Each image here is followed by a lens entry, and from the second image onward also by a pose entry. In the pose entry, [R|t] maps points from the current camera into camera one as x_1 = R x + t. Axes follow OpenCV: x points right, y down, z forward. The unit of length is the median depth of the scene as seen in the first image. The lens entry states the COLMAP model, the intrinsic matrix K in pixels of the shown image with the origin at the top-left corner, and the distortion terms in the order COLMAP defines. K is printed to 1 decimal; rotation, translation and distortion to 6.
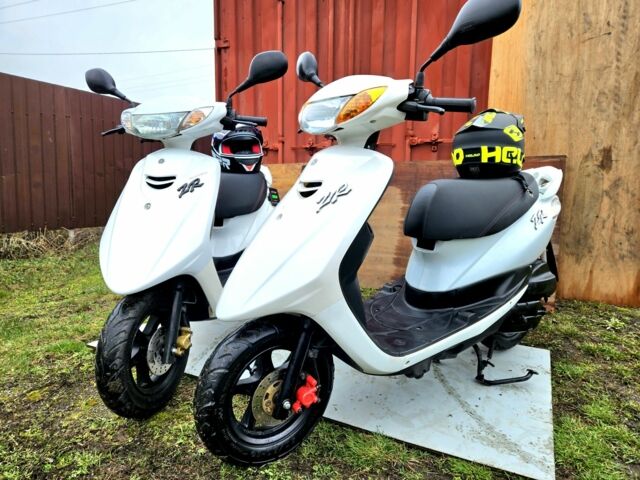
lens RADIAL K [[441.4, 0, 317.2], [0, 441.4, 235.3], [0, 0, 1]] dist [0.083169, -0.070723]
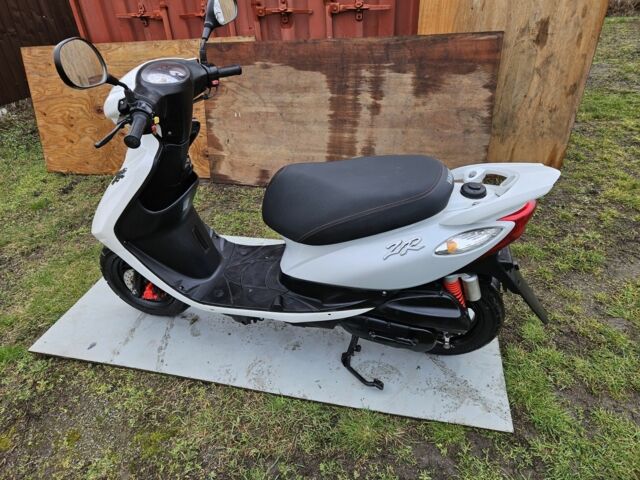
lens RADIAL K [[435.1, 0, 318.7], [0, 435.1, 243.5], [0, 0, 1]] dist [0.069162, -0.054344]
pose [[0.966116, -0.190260, 0.174417, -0.047051], [0.095409, 0.891133, 0.443599, -0.227190], [-0.239828, -0.411927, 0.879090, 0.123823]]
